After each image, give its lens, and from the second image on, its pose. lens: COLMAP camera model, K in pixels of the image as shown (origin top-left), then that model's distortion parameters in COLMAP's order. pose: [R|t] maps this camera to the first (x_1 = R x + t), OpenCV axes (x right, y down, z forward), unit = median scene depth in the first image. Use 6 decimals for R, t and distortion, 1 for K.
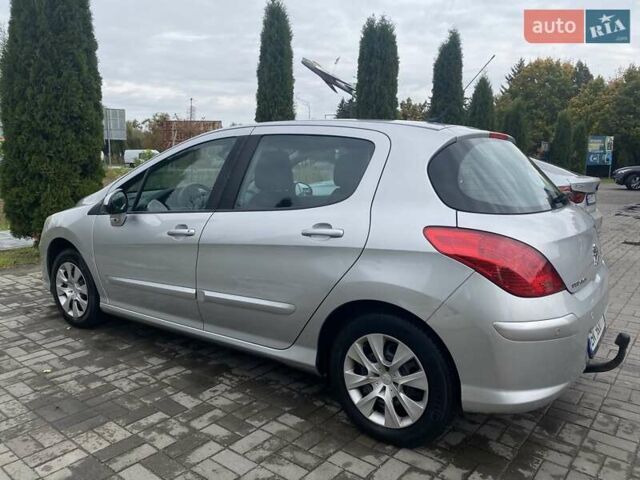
lens RADIAL K [[487.7, 0, 320.0], [0, 487.7, 240.0], [0, 0, 1]] dist [0.006485, 0.001441]
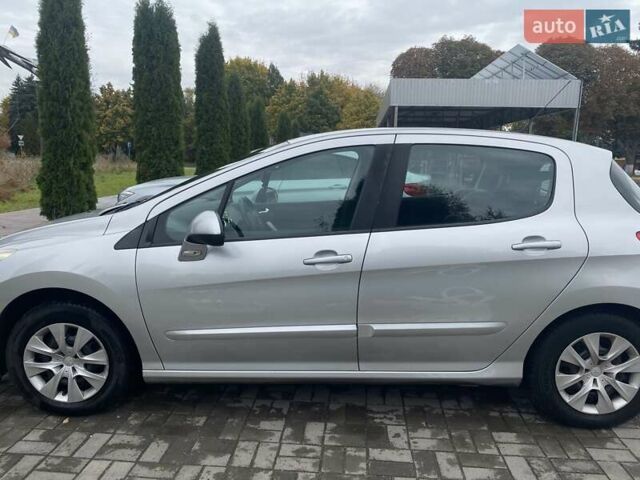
lens RADIAL K [[487.7, 0, 320.0], [0, 487.7, 240.0], [0, 0, 1]] dist [0.006485, 0.001441]
pose [[0.825752, -0.089900, 0.556822, -0.772564], [0.079136, 0.995917, 0.043437, -0.088713], [-0.558454, 0.008196, 0.829495, 0.337106]]
